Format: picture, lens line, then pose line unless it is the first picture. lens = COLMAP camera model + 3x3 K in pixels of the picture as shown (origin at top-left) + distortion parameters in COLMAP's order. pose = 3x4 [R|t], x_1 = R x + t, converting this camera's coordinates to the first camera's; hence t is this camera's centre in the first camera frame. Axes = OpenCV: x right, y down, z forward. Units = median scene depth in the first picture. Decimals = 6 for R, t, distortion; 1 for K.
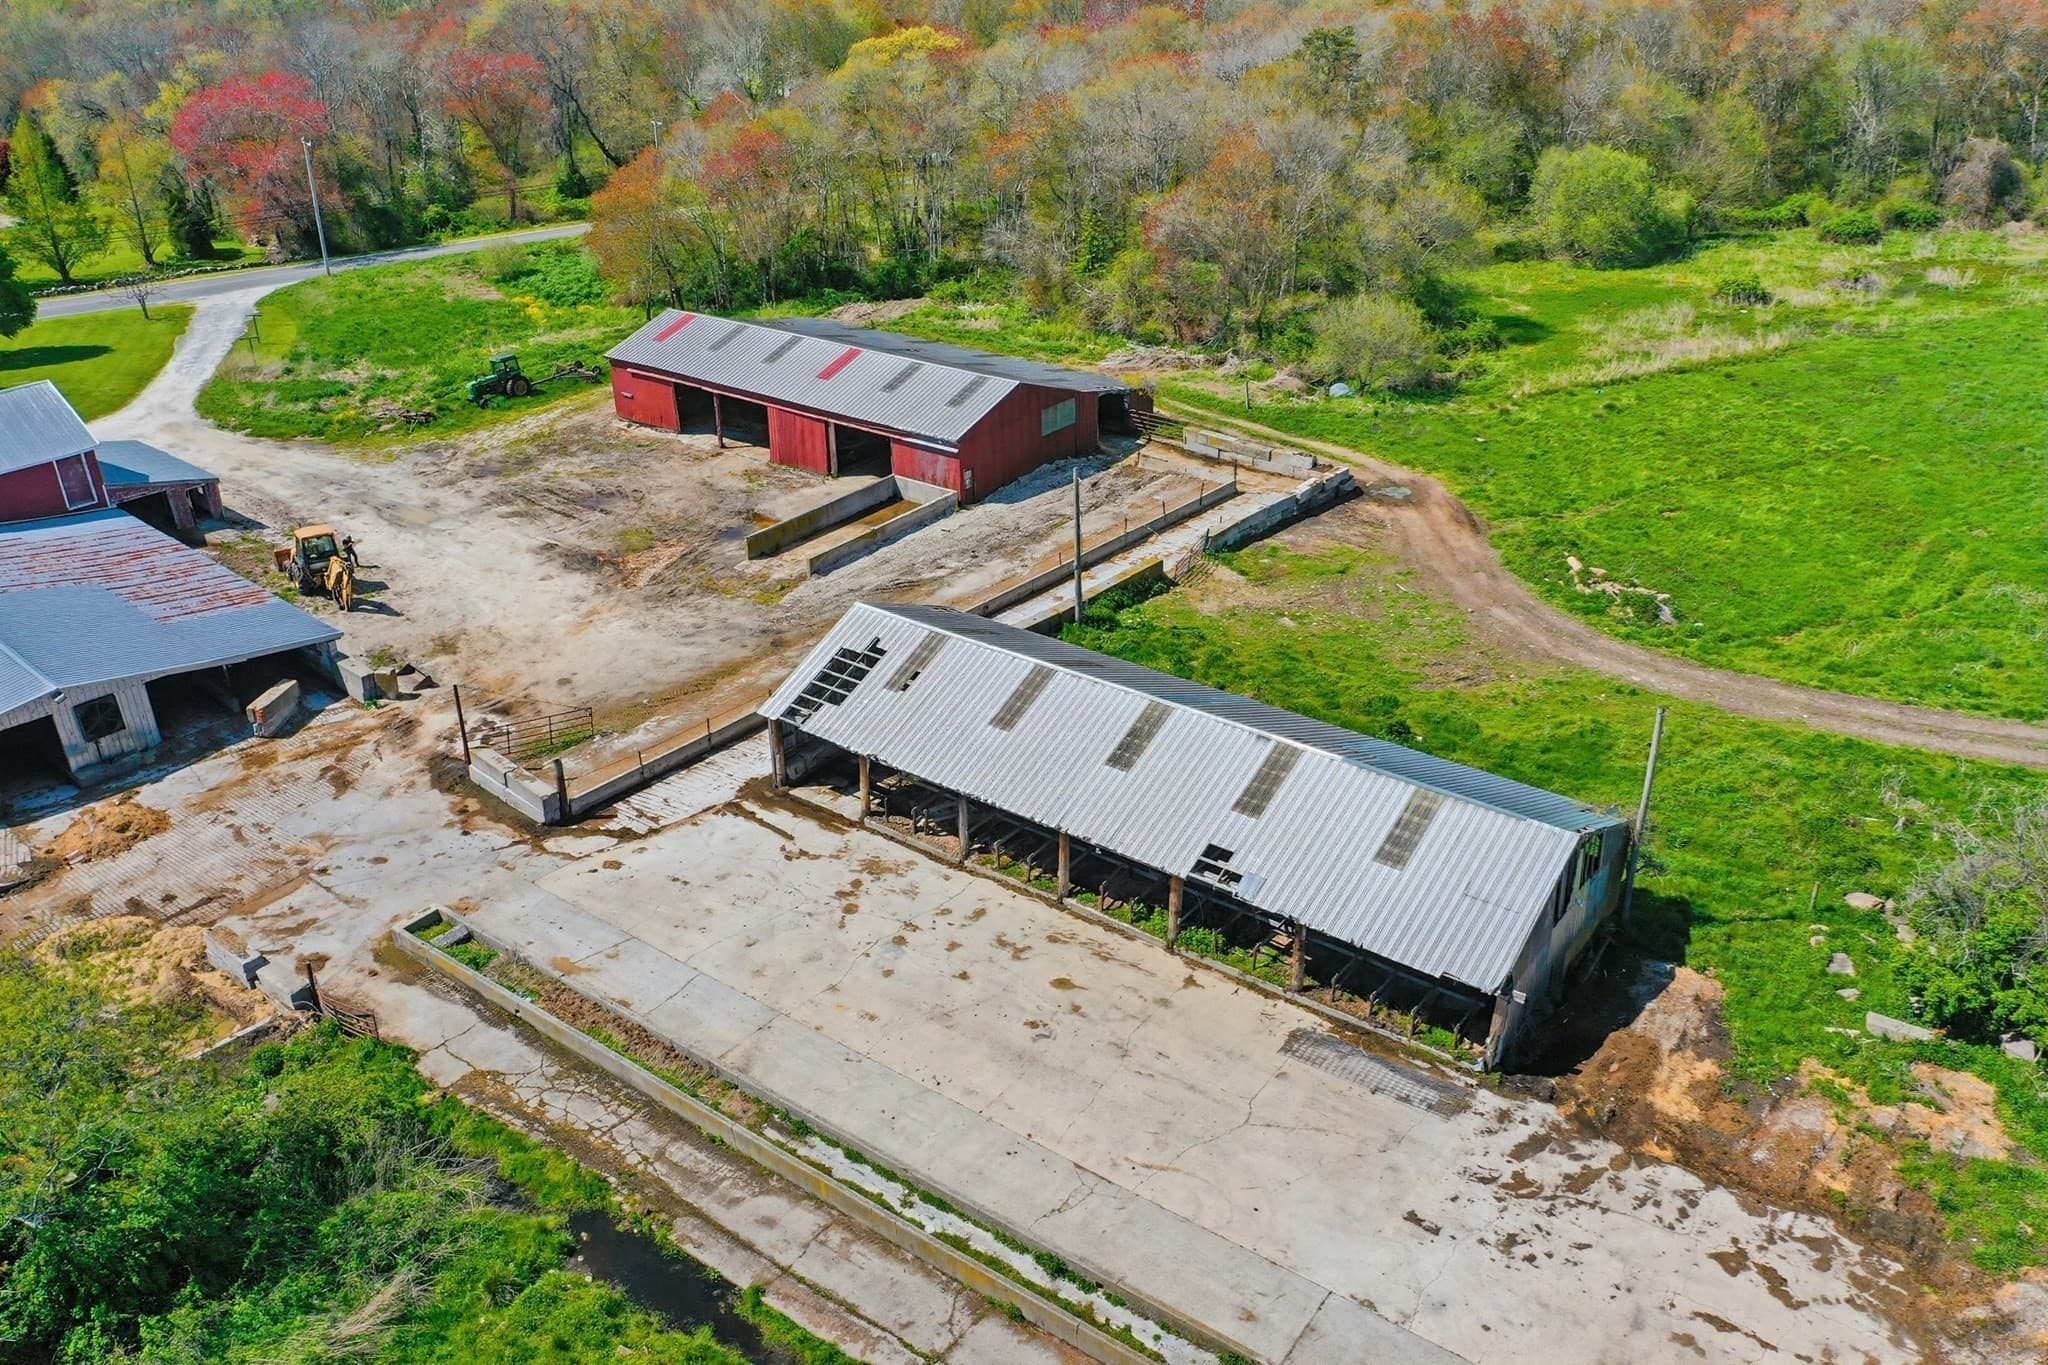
lens RADIAL K [[1610.6, 0, 1024.0], [0, 1610.6, 682.5], [0, 0, 1]] dist [-0.016587, -0.004472]
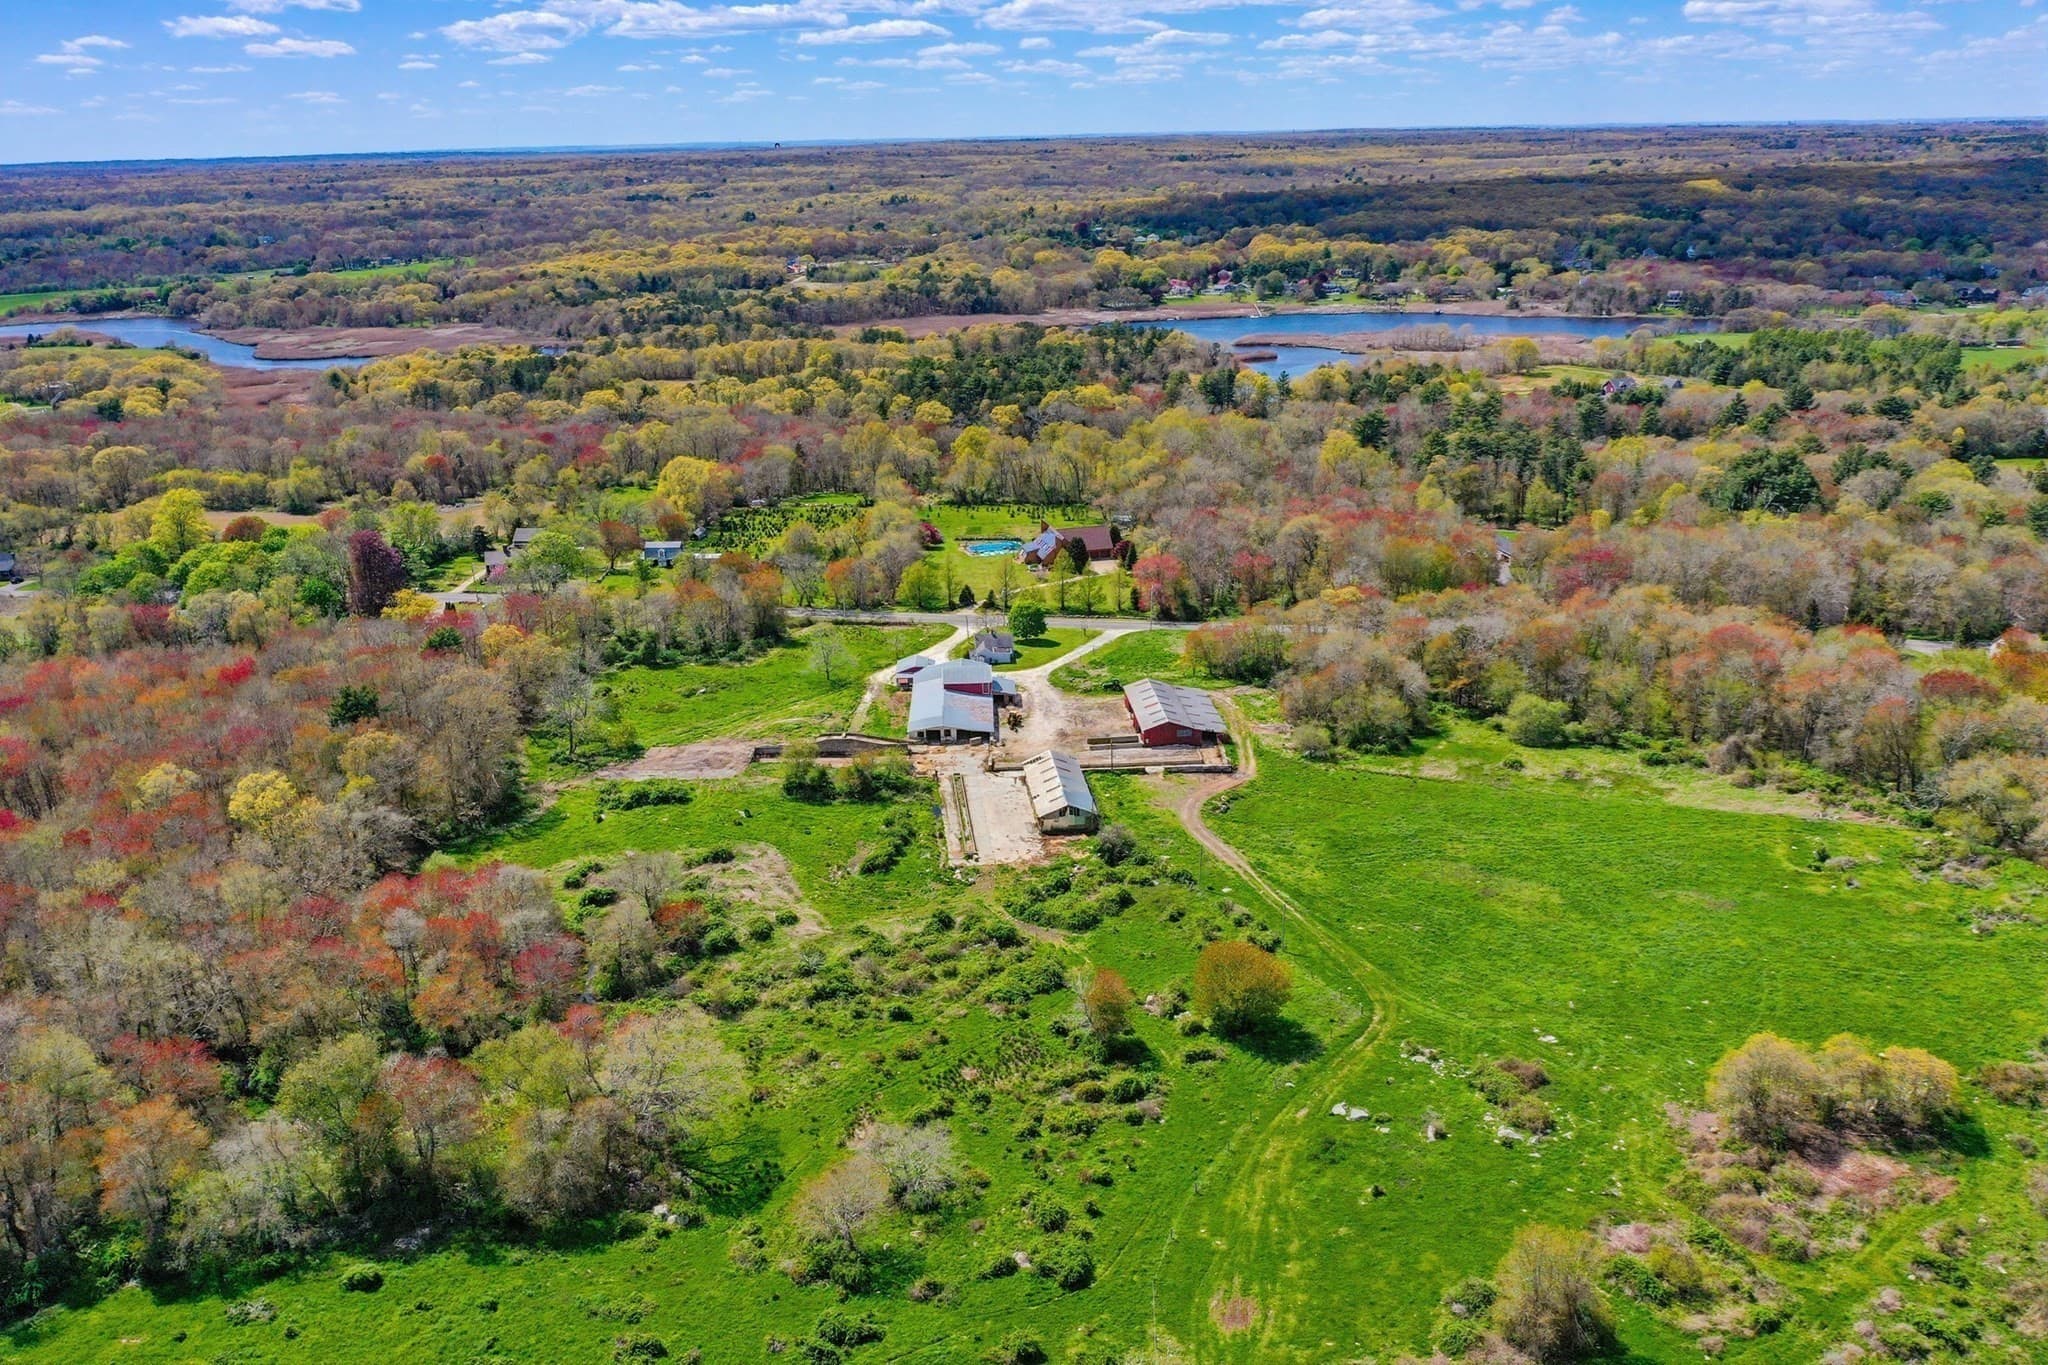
lens RADIAL K [[1597.5, 0, 1029.7], [0, 1597.5, 680.6], [0, 0, 1]] dist [-0.017786, 0.000409]
pose [[0.686835, 0.236726, -0.687182, 3.152129], [-0.324193, 0.945989, 0.001852, -0.234582], [0.650505, 0.221507, 0.726483, -2.686762]]
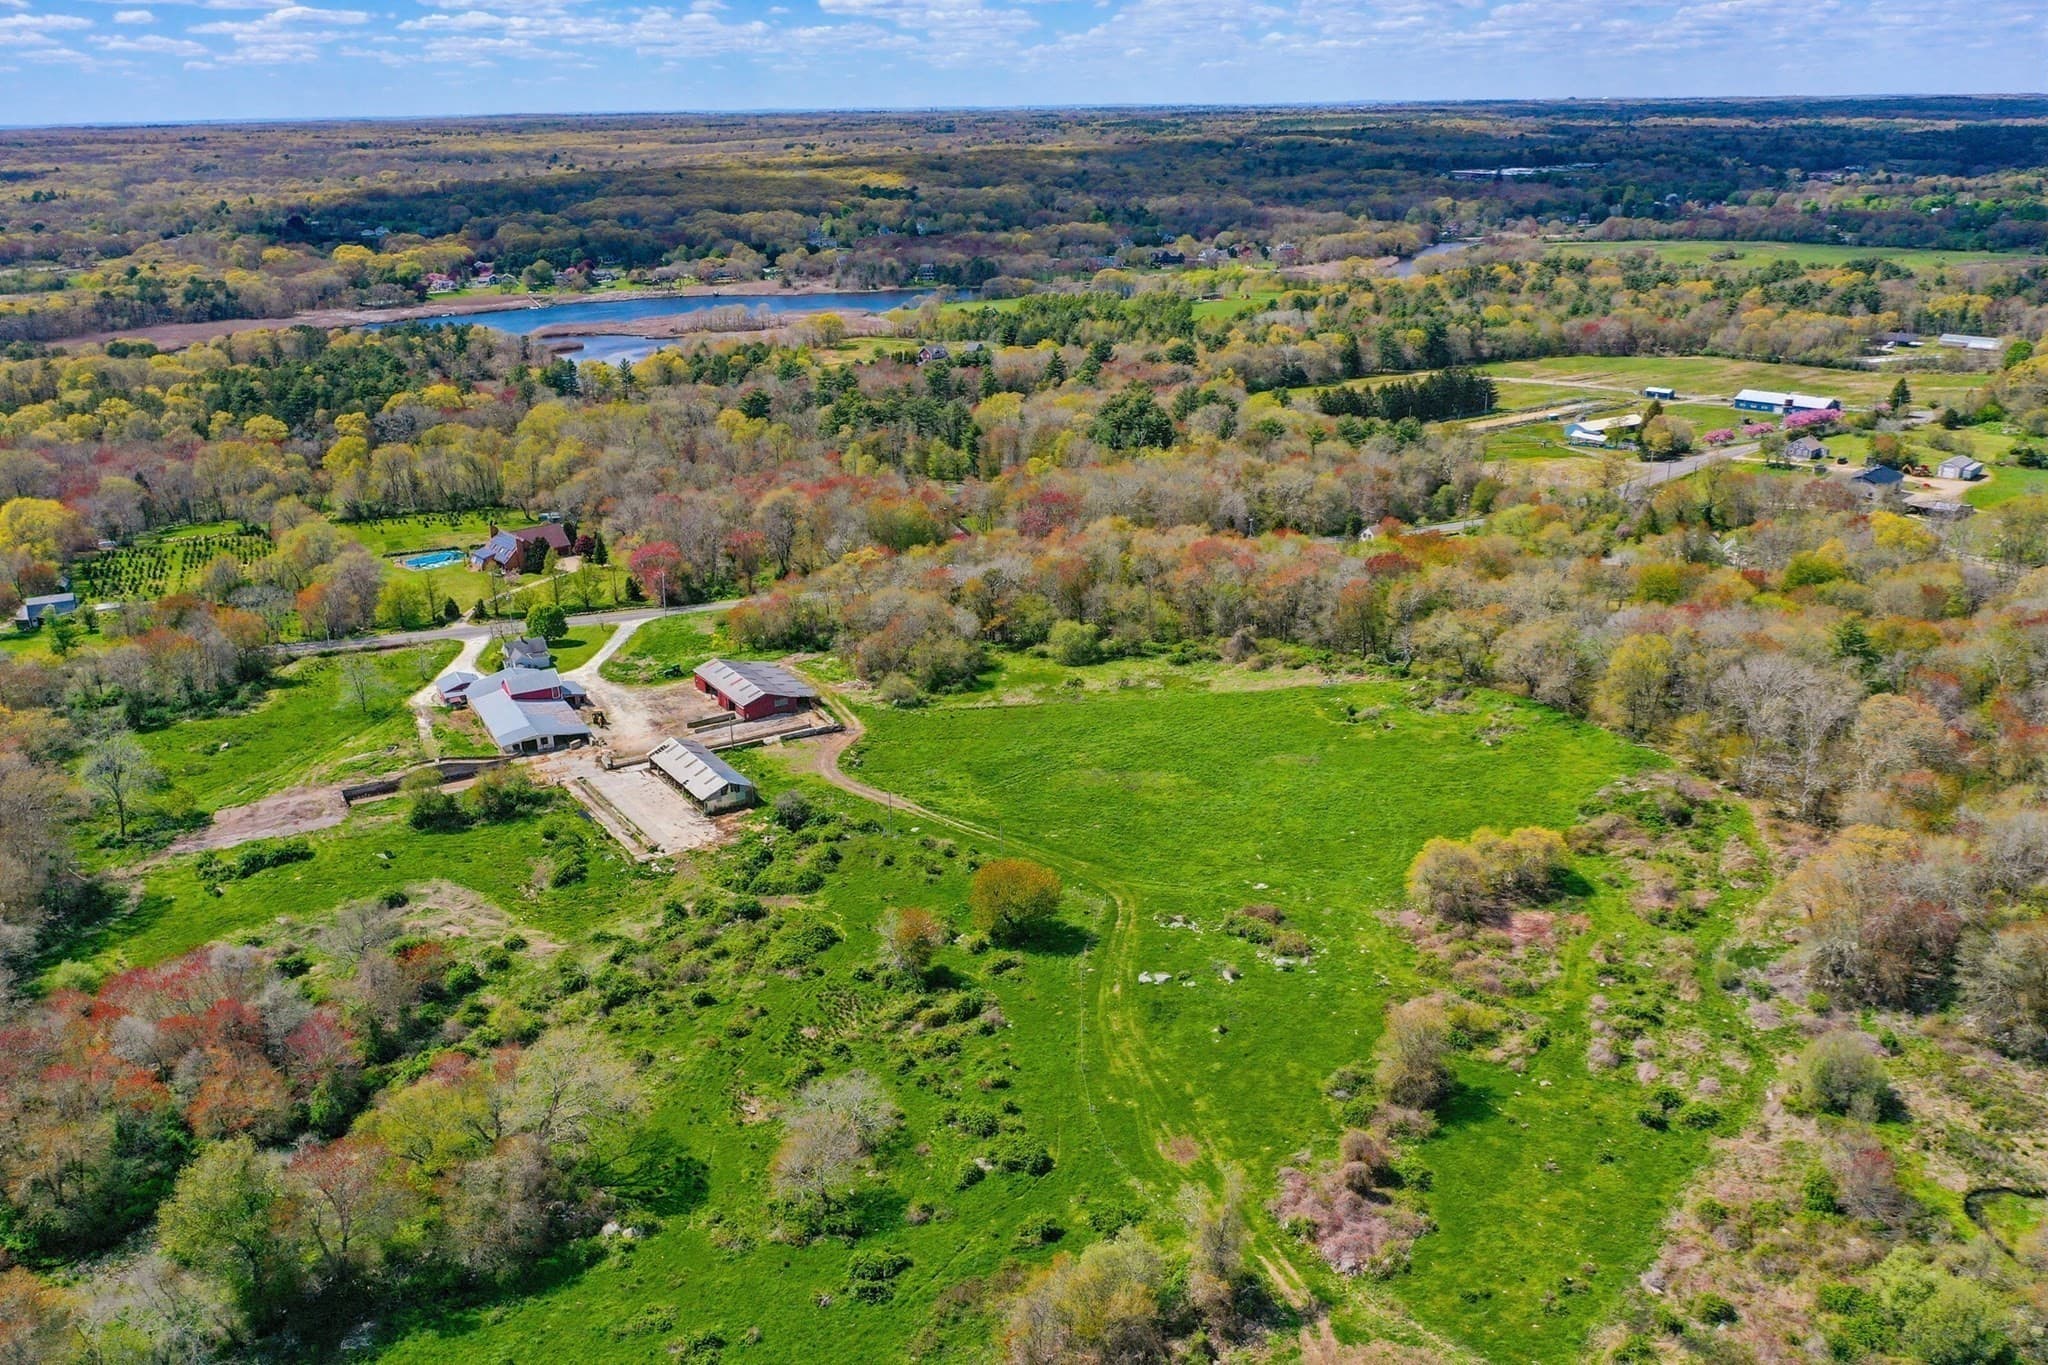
lens RADIAL K [[1594.5, 0, 1024.0], [0, 1594.5, 682.5], [0, 0, 1]] dist [-0.017962, 0.004203]
pose [[0.945358, 0.113158, -0.305767, 2.387493], [-0.149736, 0.983770, -0.098875, 0.108817], [0.289616, 0.139256, 0.946958, -3.383117]]
